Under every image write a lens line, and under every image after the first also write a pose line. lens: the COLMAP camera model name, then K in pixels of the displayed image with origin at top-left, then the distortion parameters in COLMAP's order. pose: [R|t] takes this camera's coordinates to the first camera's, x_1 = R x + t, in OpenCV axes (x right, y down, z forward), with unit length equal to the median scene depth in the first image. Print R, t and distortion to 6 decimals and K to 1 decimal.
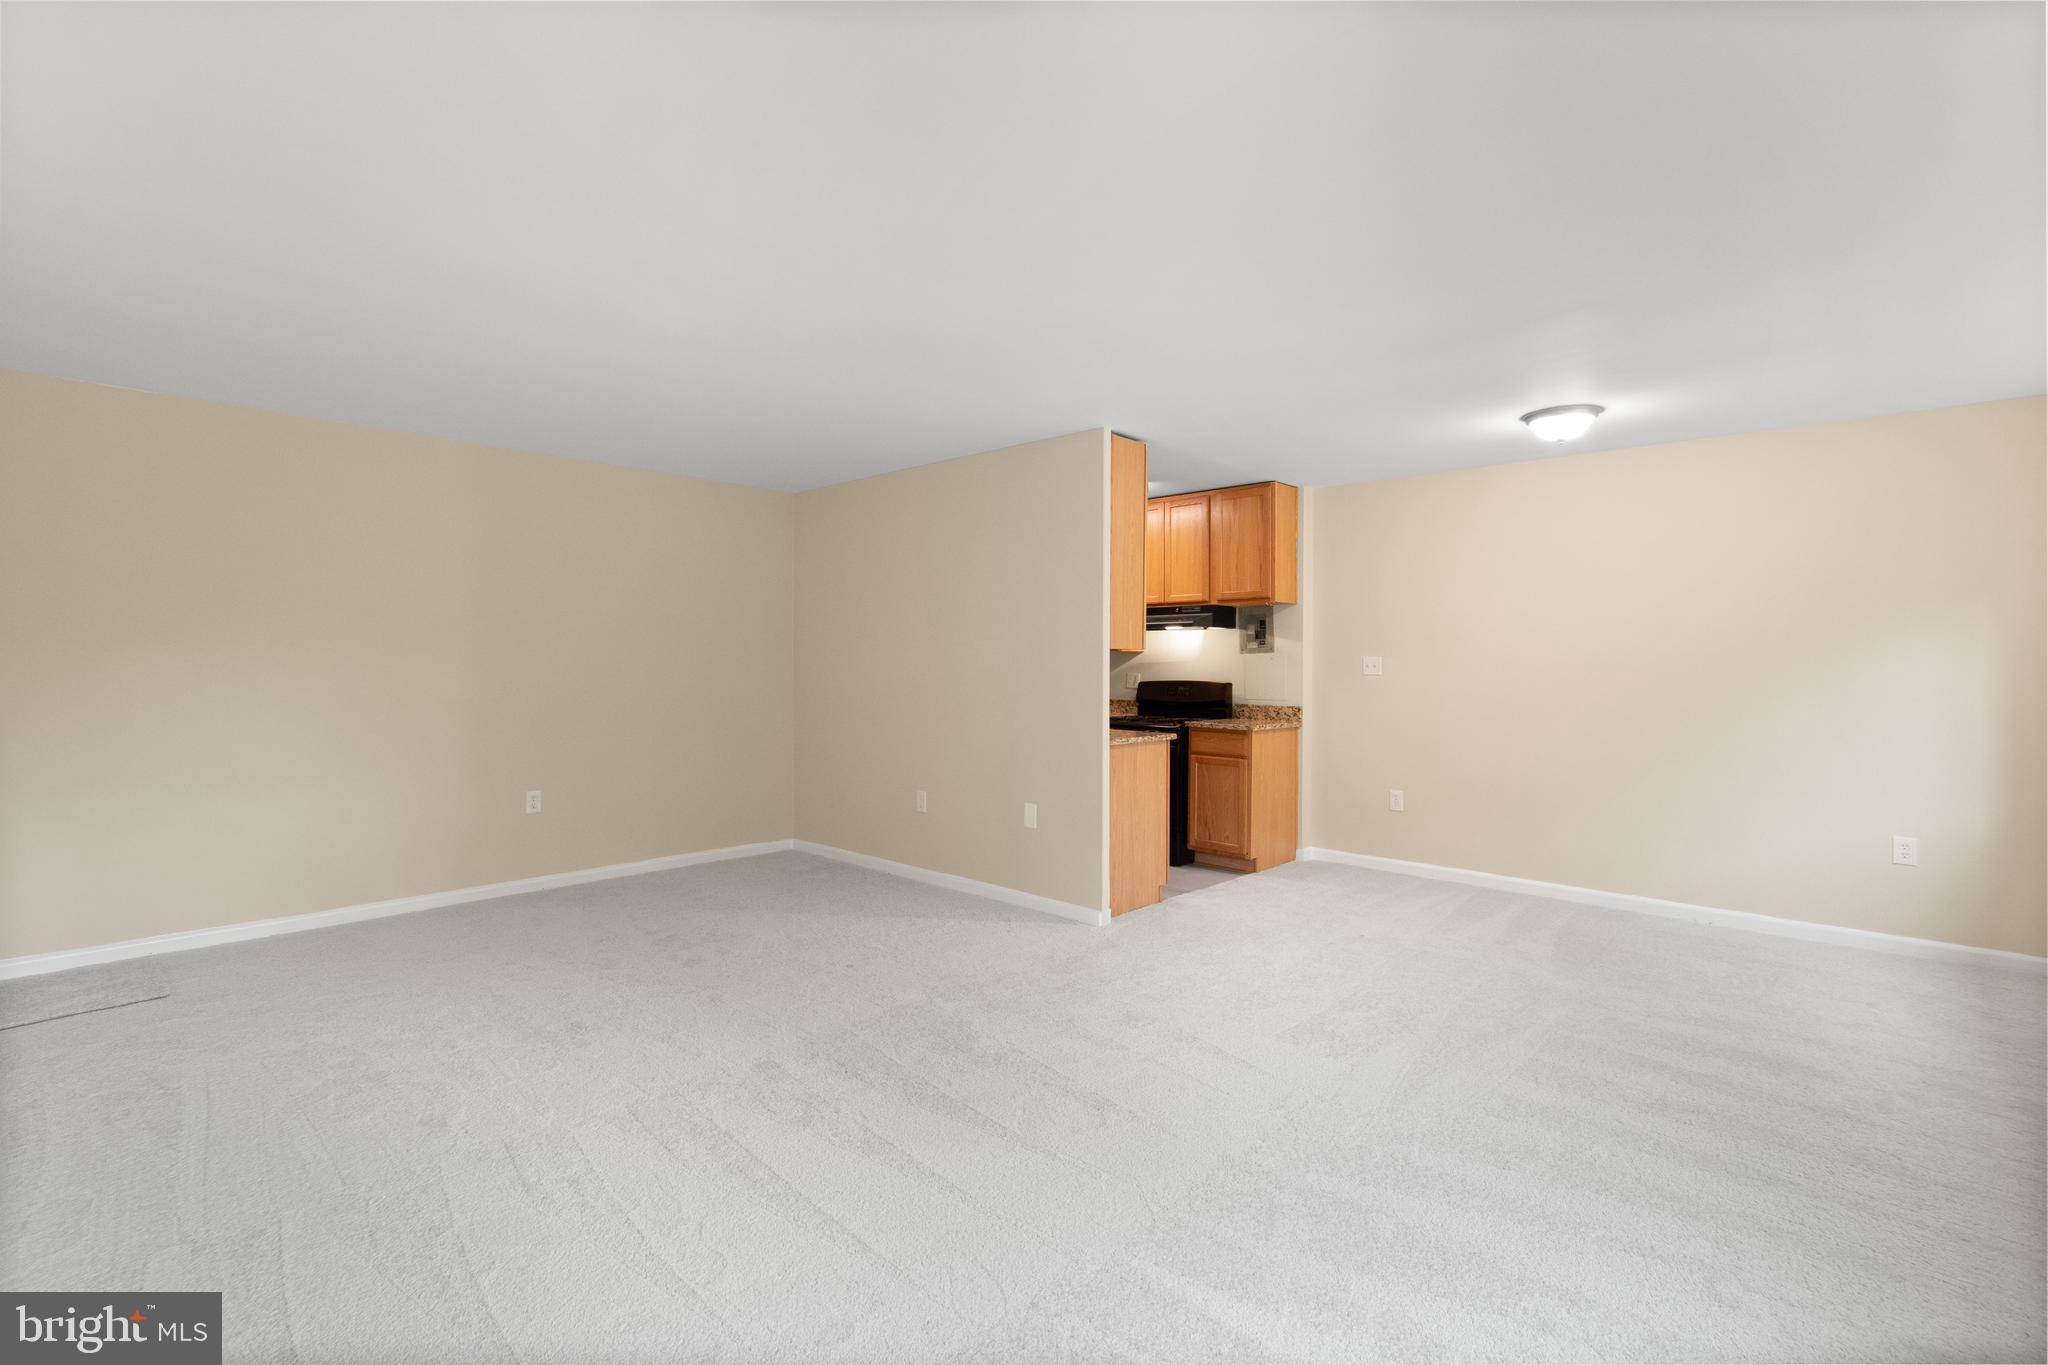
lens RADIAL K [[932.8, 0, 1018.8], [0, 932.8, 664.4], [0, 0, 1]] dist [0.002073, -0.000636]
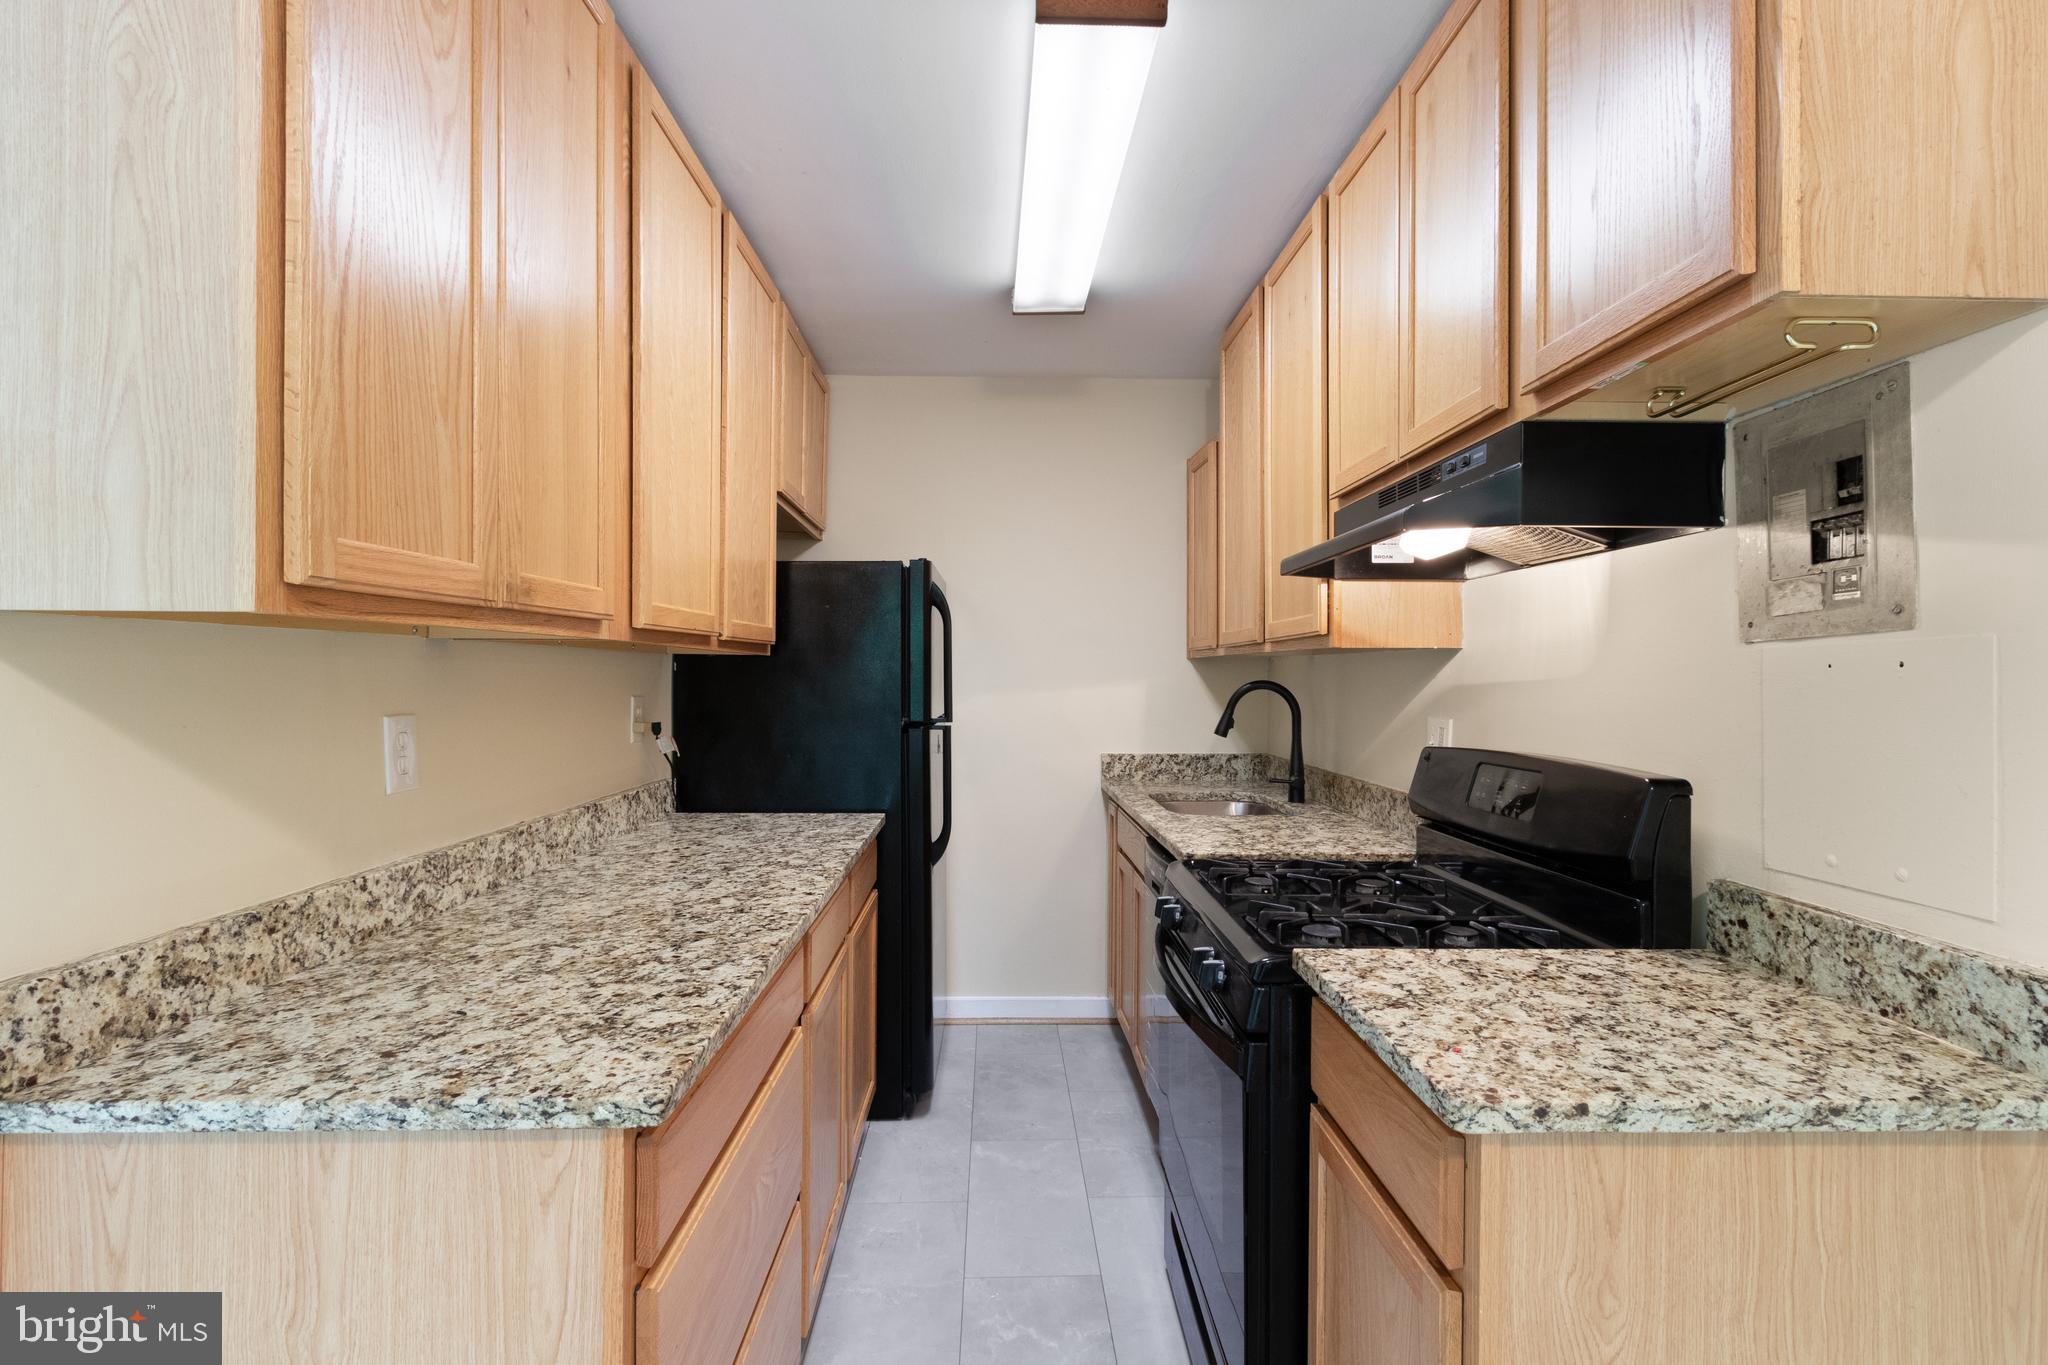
lens RADIAL K [[934.8, 0, 1028.8], [0, 934.8, 669.1], [0, 0, 1]] dist [0.002803, -0.000542]
pose [[0.707728, -0.005679, -0.706462, 0.277315], [-0.001728, 0.999951, -0.009769, -0.003395], [0.706483, 0.008134, 0.707684, 0.754024]]
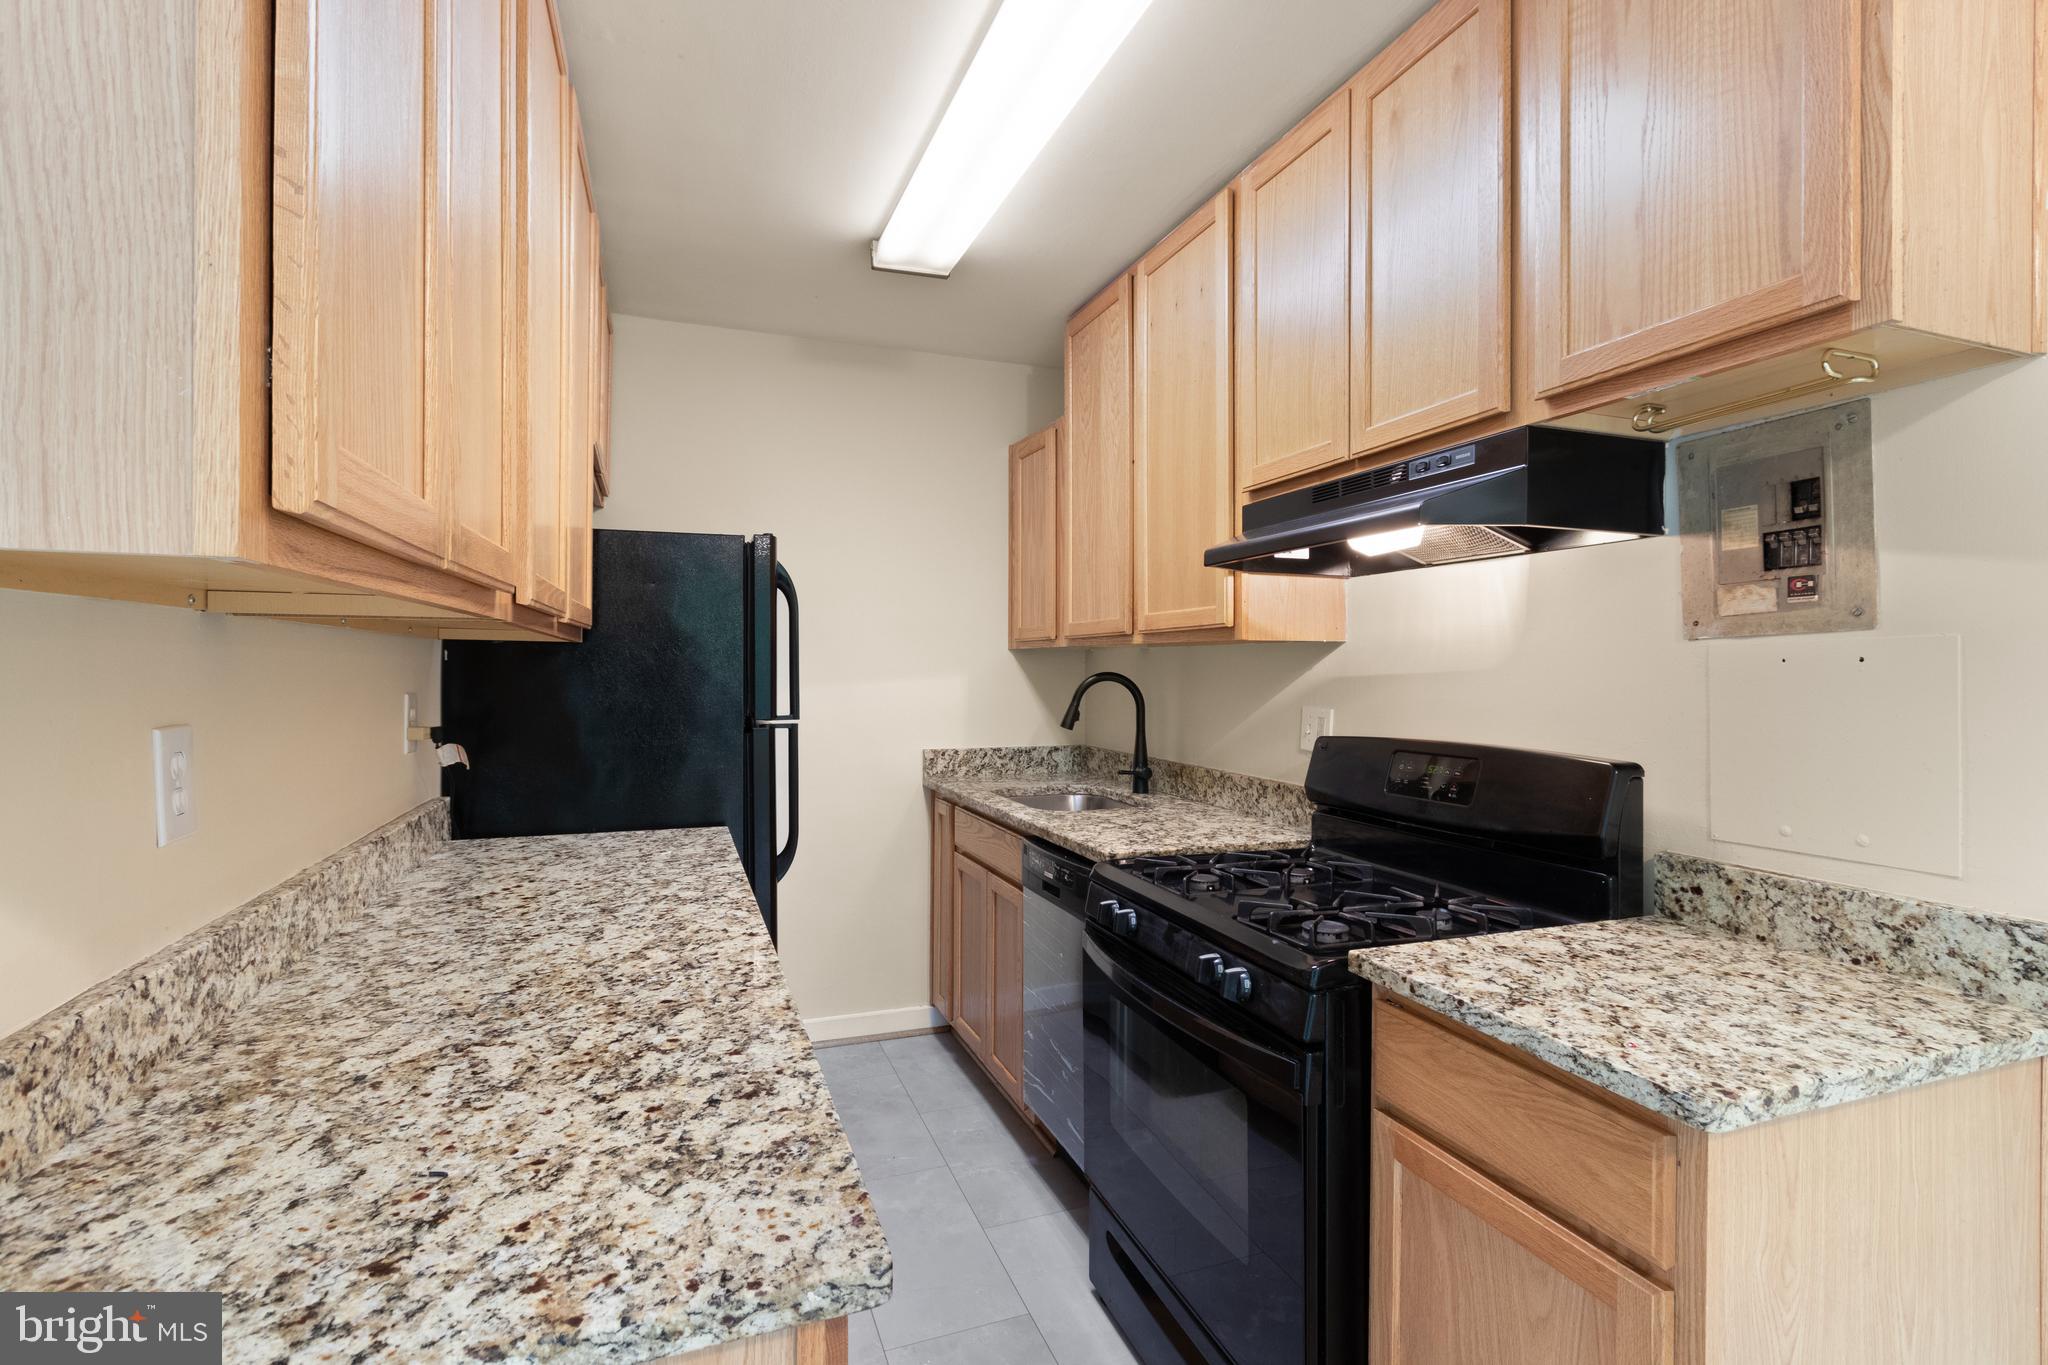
lens RADIAL K [[932.8, 0, 1018.8], [0, 932.8, 664.4], [0, 0, 1]] dist [0.002073, -0.000636]
pose [[0.896417, -0.000898, -0.443211, 0.195138], [-0.001760, 0.999983, -0.005587, -0.003749], [0.443208, 0.005789, 0.896400, 0.730848]]
